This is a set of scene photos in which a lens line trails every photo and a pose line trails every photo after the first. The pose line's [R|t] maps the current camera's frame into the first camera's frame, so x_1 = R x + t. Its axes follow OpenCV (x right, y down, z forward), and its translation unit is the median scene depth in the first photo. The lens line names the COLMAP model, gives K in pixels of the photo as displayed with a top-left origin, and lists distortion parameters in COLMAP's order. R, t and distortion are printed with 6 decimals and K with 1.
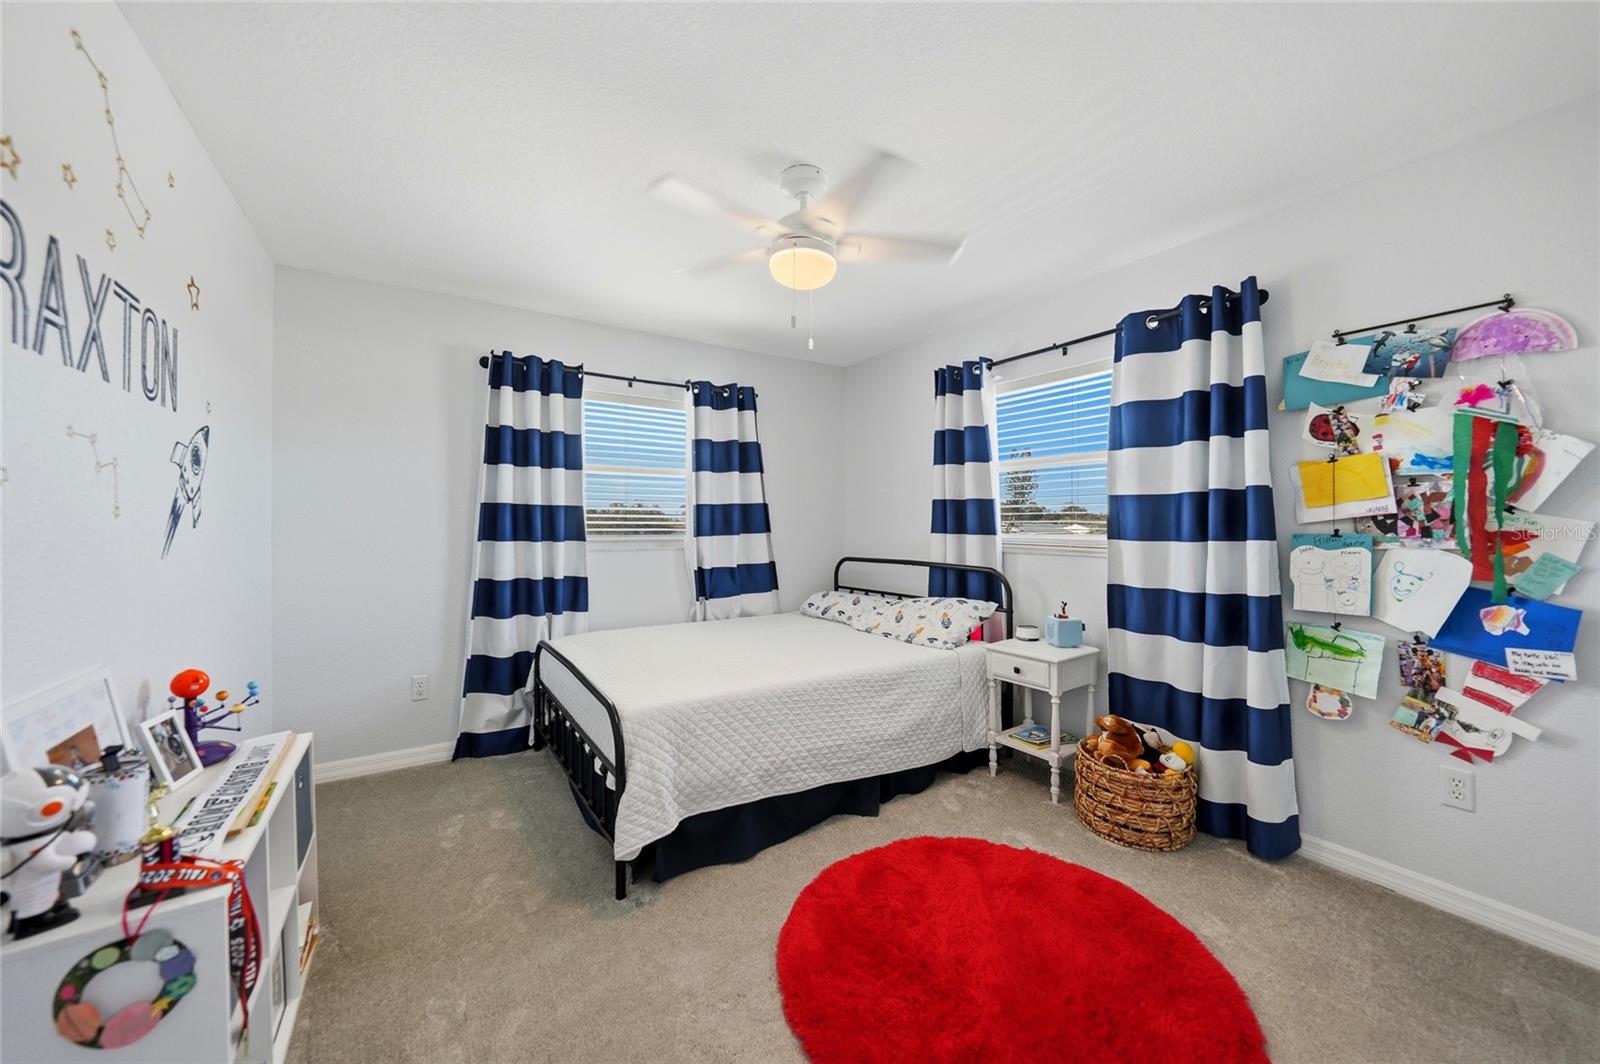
lens RADIAL K [[564.4, 0, 798.9], [0, 564.4, 530.6], [0, 0, 1]] dist [-0.024482, 0.005158]
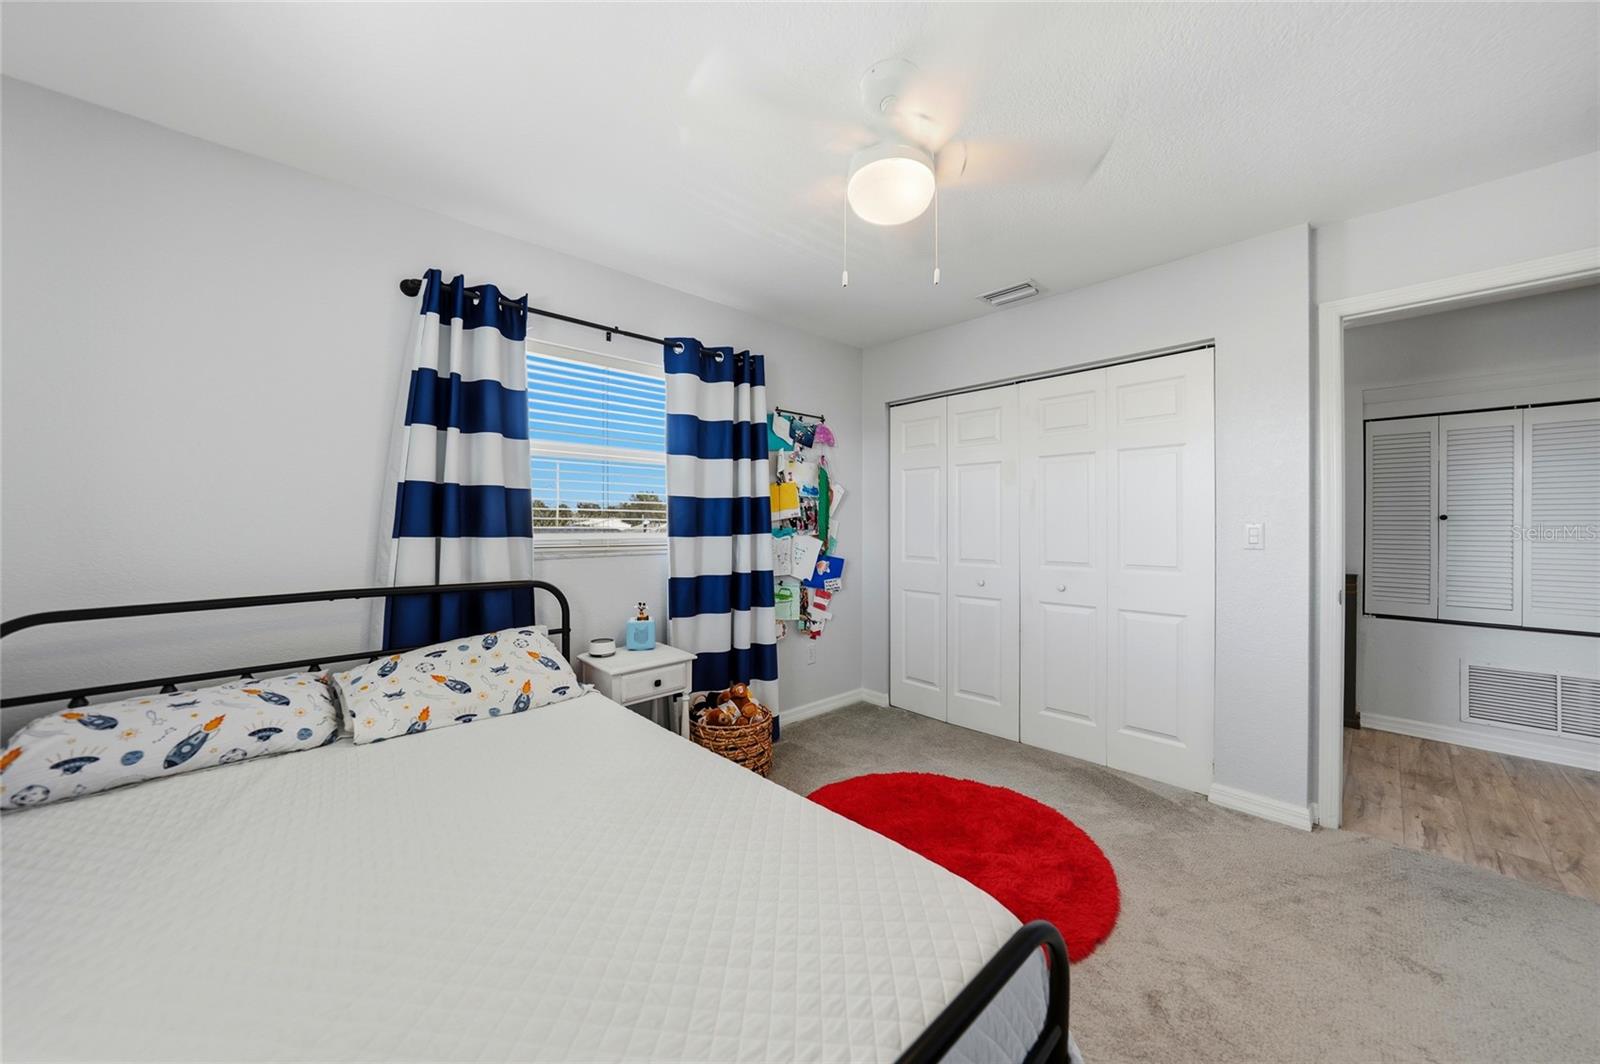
lens RADIAL K [[564.4, 0, 798.9], [0, 564.4, 530.6], [0, 0, 1]] dist [-0.024482, 0.005158]
pose [[-0.170662, -0.011224, 0.985266, -0.721757], [0.013348, 0.999817, 0.013702, -0.009559], [-0.985239, 0.015490, -0.170481, 1.228030]]
